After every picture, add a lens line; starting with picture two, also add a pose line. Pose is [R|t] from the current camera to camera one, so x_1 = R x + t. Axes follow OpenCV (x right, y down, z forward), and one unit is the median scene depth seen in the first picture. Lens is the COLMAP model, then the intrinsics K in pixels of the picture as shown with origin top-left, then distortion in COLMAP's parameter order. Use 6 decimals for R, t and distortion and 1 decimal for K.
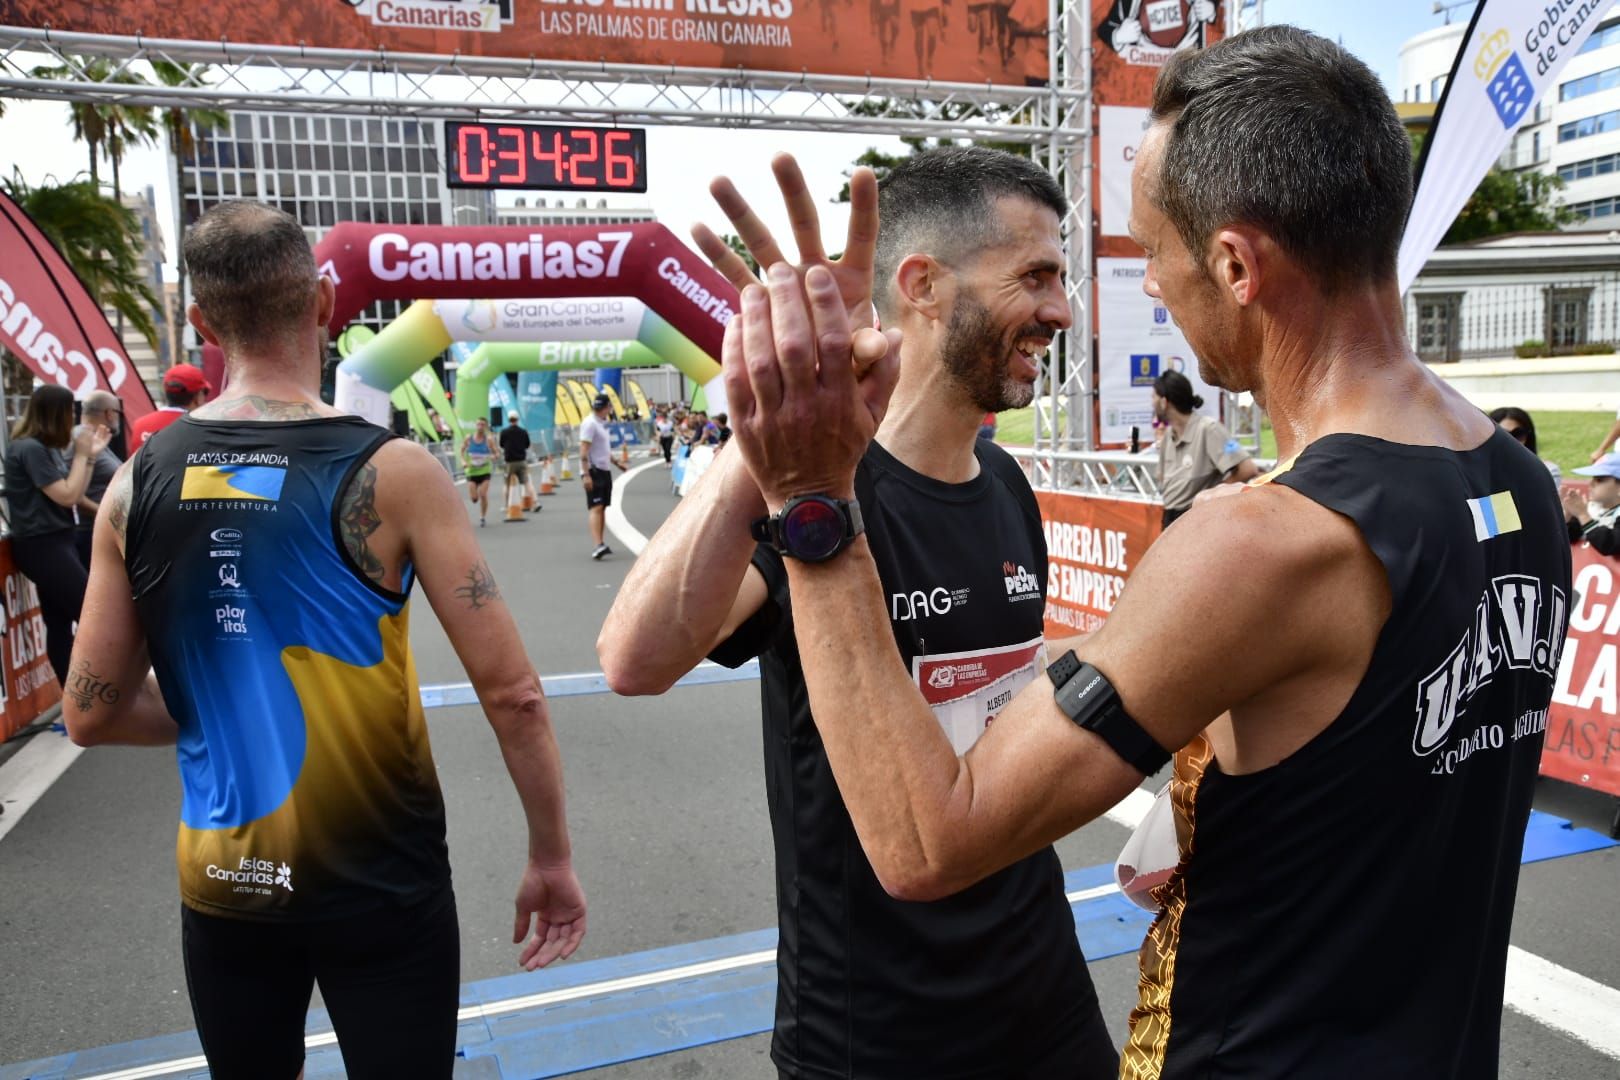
lens RADIAL K [[1255.6, 0, 814.1], [0, 1255.6, 563.8], [0, 0, 1]] dist [-0.062888, 0.071174]
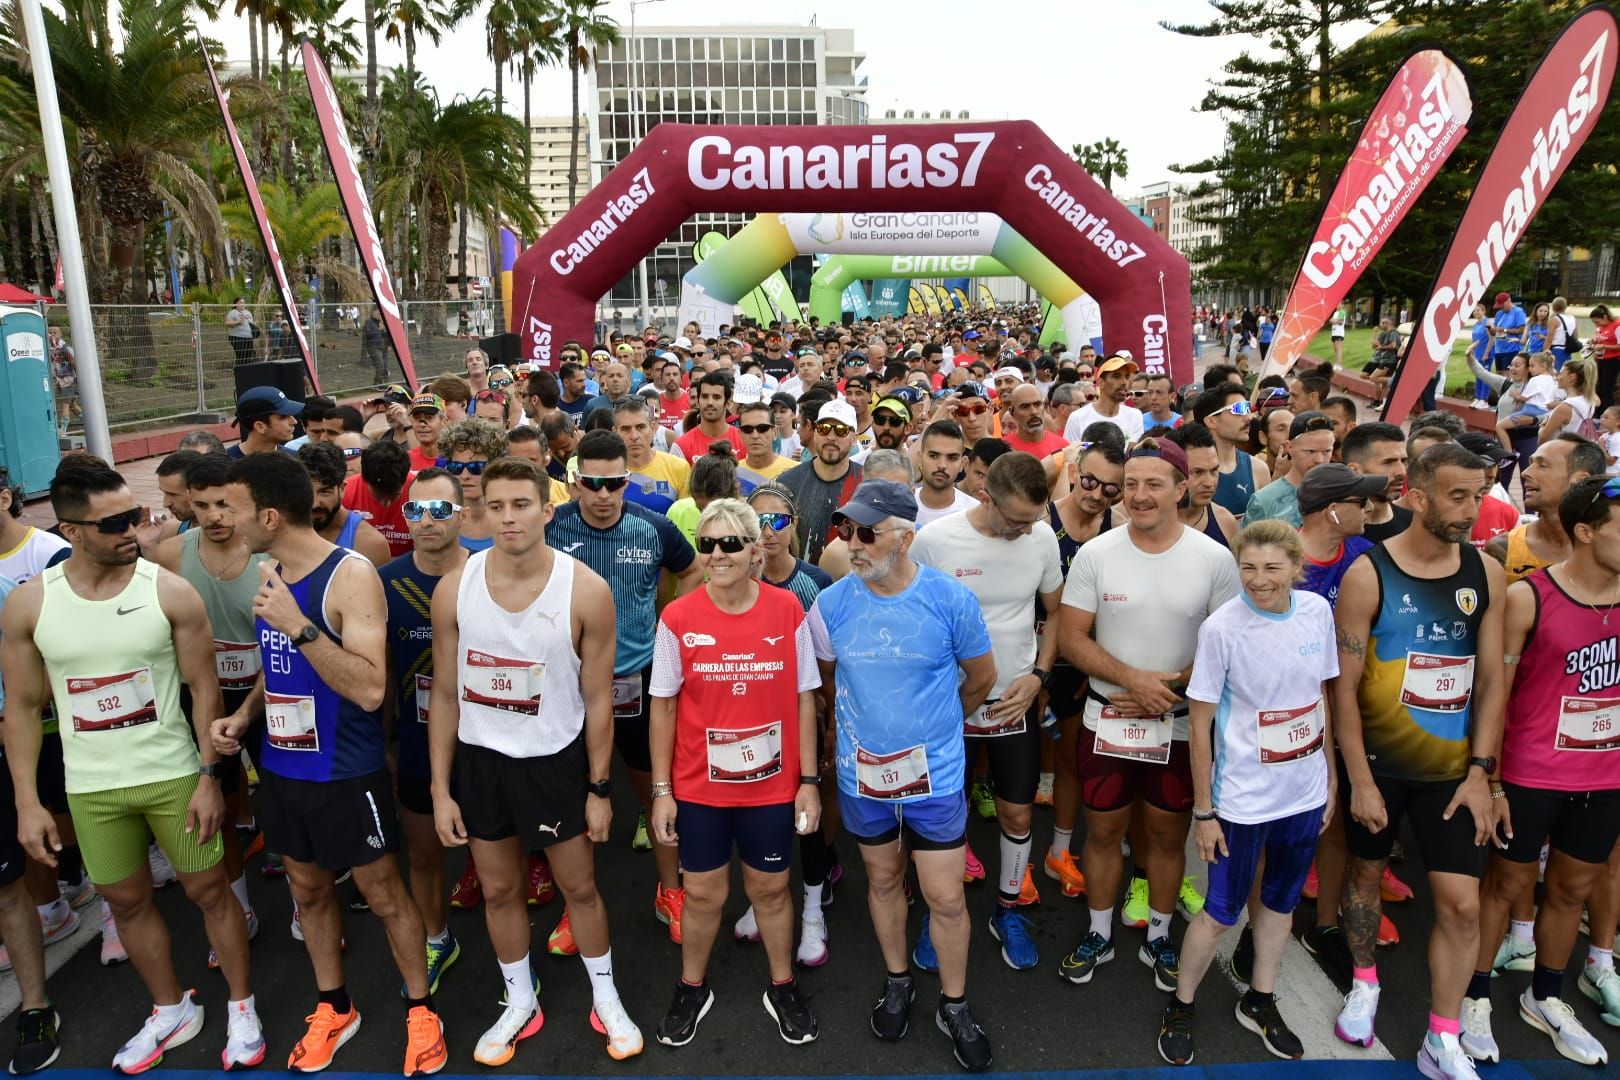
lens RADIAL K [[1086.9, 0, 823.9], [0, 1086.9, 532.7], [0, 0, 1]] dist [-0.102598, 0.033588]
pose [[0.959435, 0.084174, -0.269073, -0.044081], [-0.059800, 0.993433, 0.097546, -0.068717], [0.275516, -0.077499, 0.958167, 0.286812]]
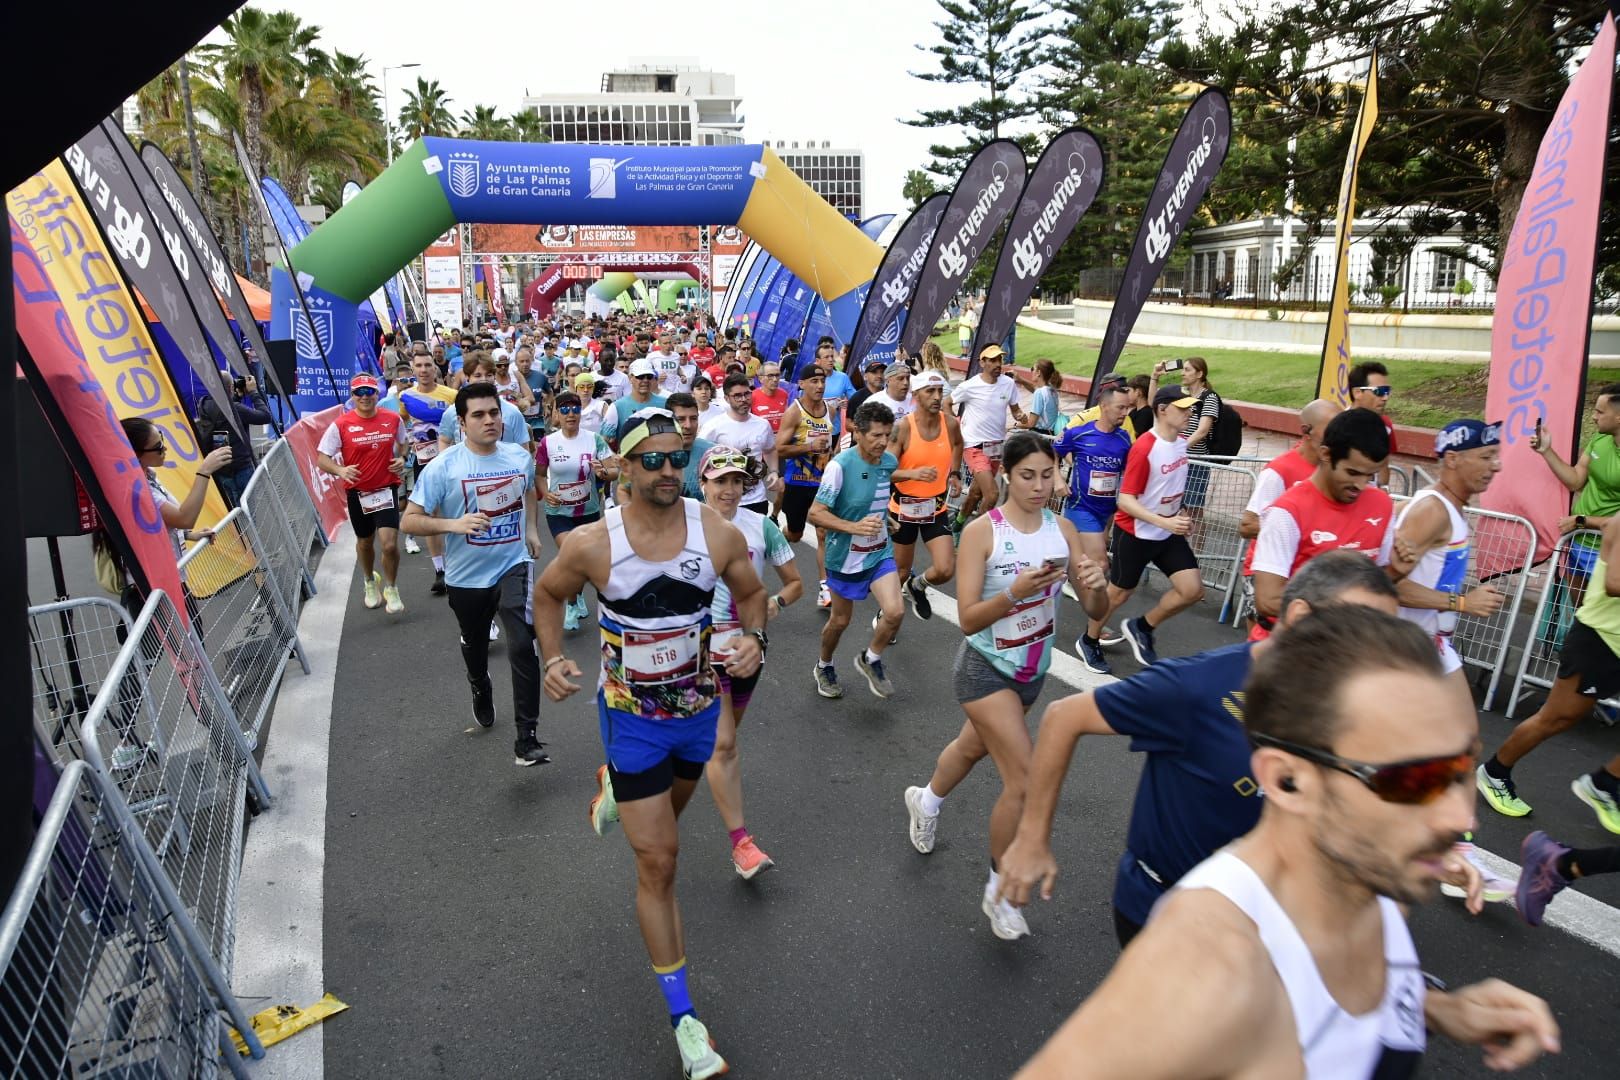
lens RADIAL K [[1156.4, 0, 793.9], [0, 1156.4, 564.0], [0, 0, 1]] dist [-0.124026, 0.074328]
pose [[0.967578, 0.081753, -0.238977, 0.682810], [-0.054716, 0.991544, 0.117669, 0.085311], [0.246576, -0.100778, 0.963869, -1.244404]]
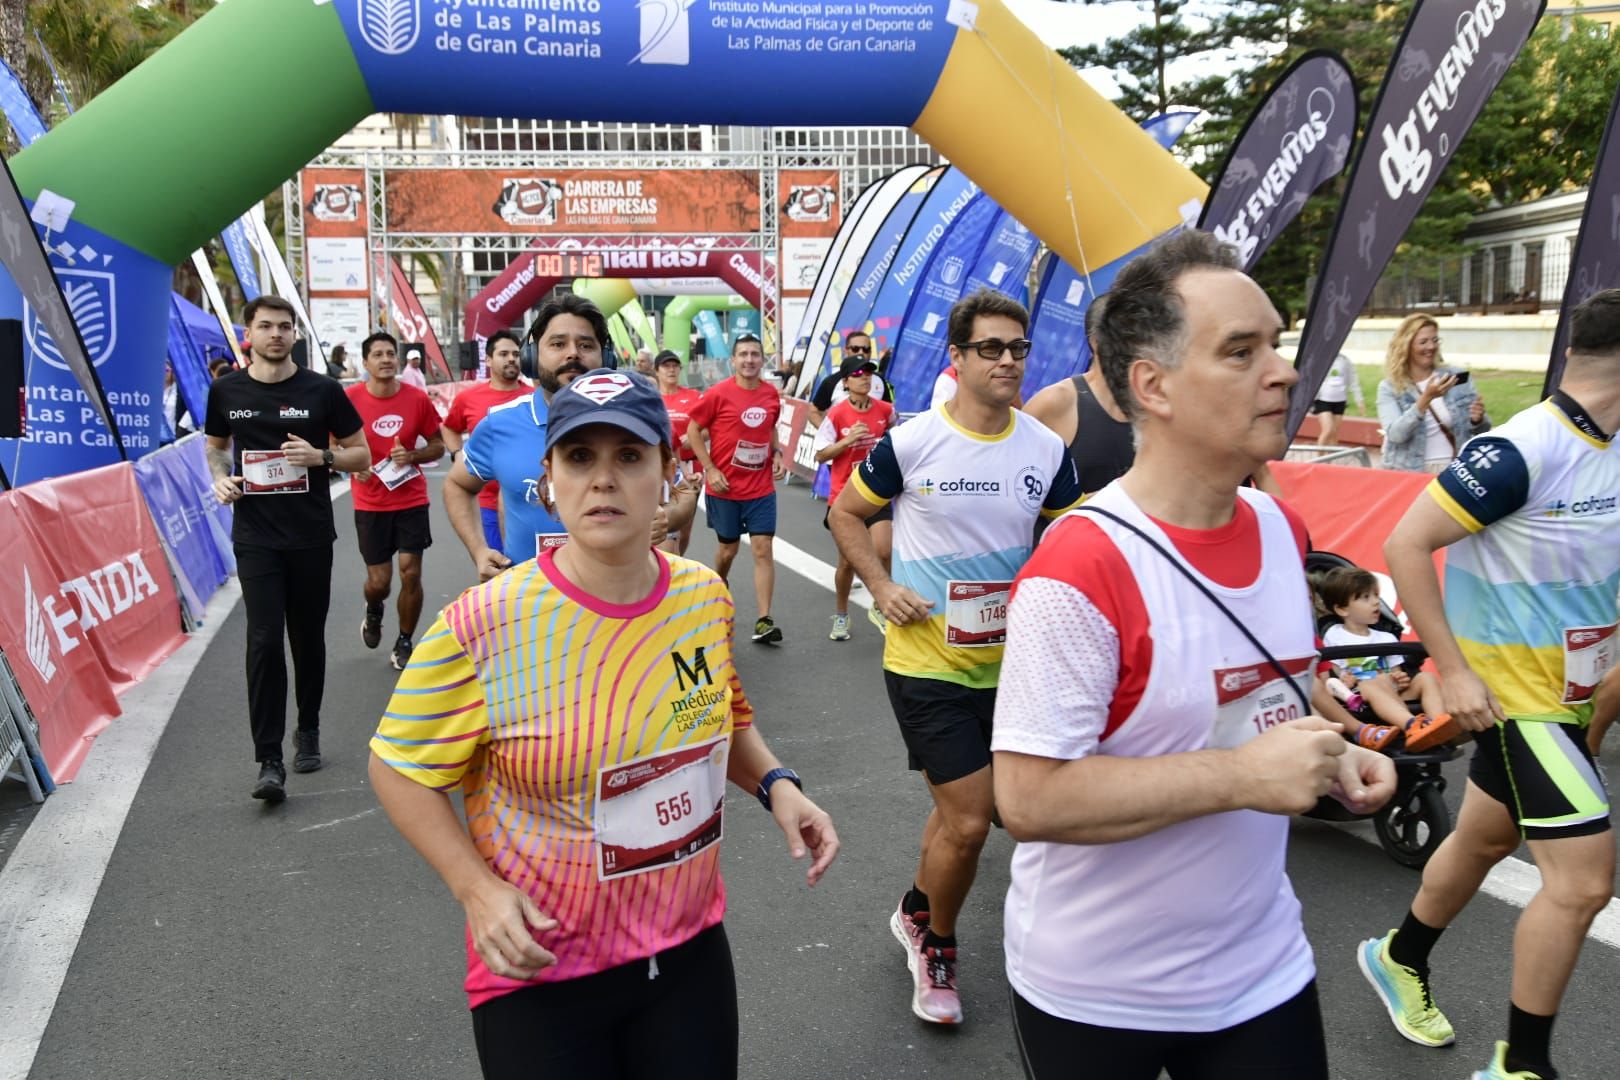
lens RADIAL K [[1610.4, 0, 793.5], [0, 1610.4, 550.9], [0, 0, 1]] dist [0.050139, 0.000000]
pose [[0.963491, 0.052803, -0.262482, 0.528859], [-0.049574, 0.998591, 0.018914, 0.093980], [0.263111, -0.005211, 0.964751, -0.999720]]
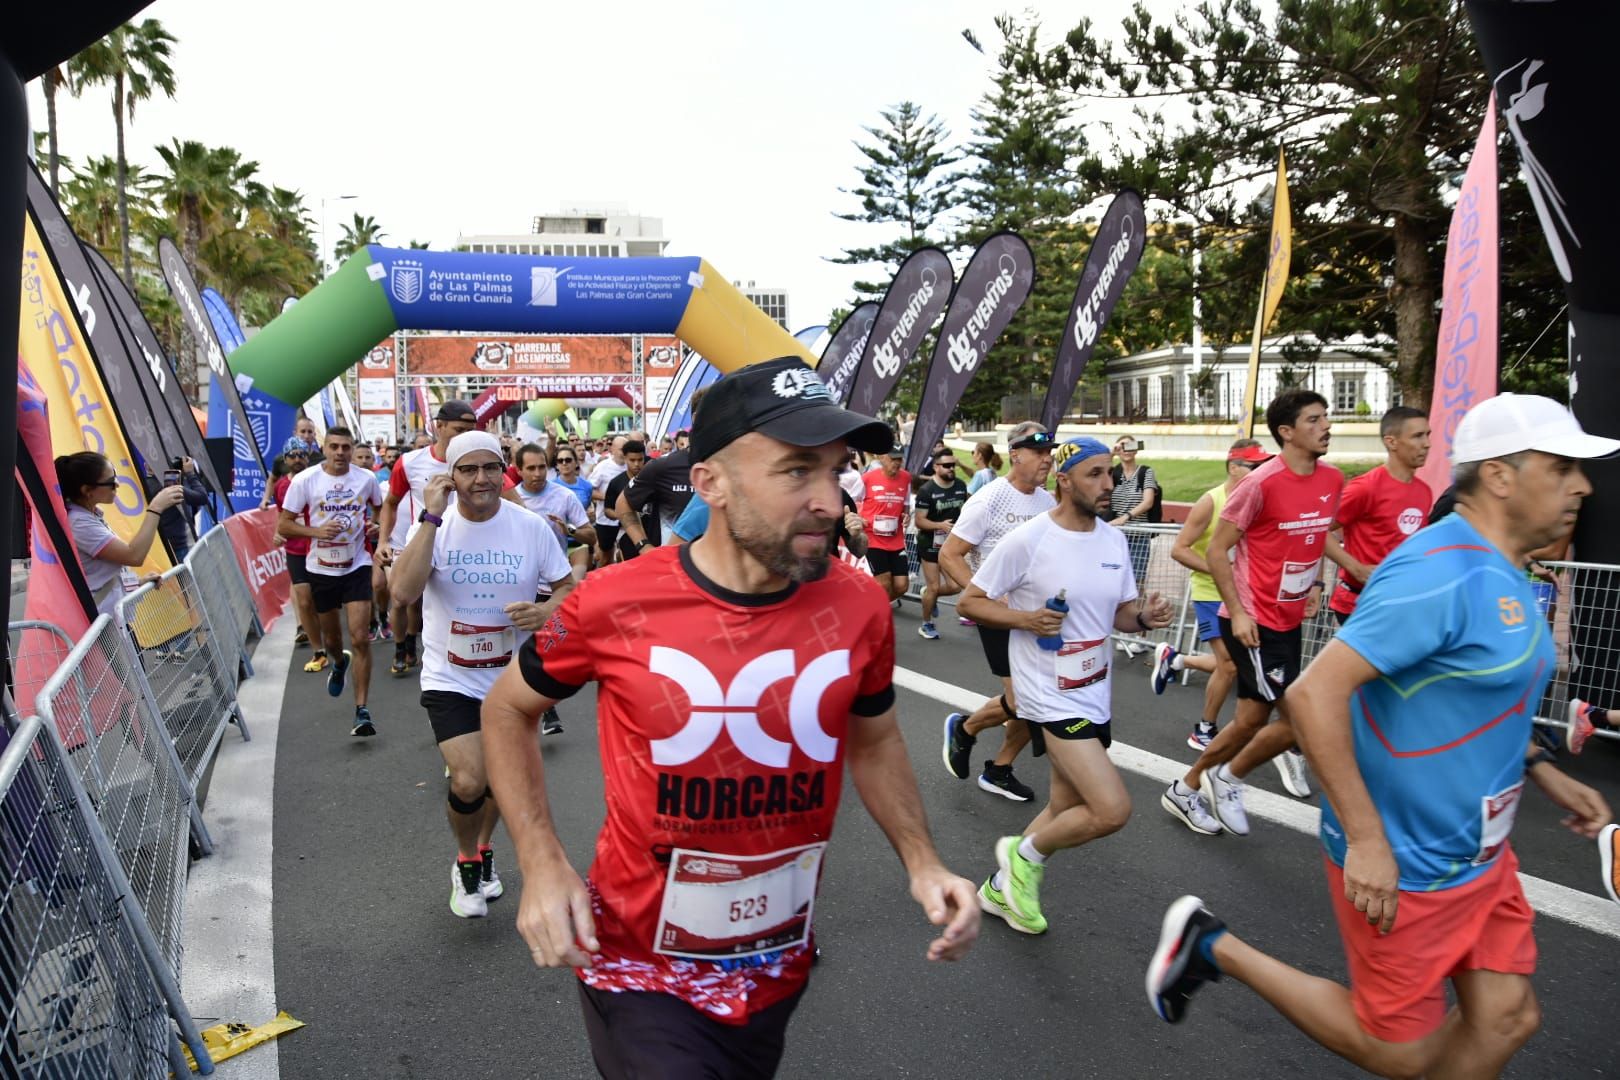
lens RADIAL K [[1156.4, 0, 795.5], [0, 1156.4, 544.7], [0, 0, 1]] dist [-0.124026, 0.074328]
pose [[0.981963, 0.037790, -0.185257, 0.675210], [-0.042051, 0.998932, -0.019123, 0.114828], [0.184337, 0.026569, 0.982504, -1.248719]]
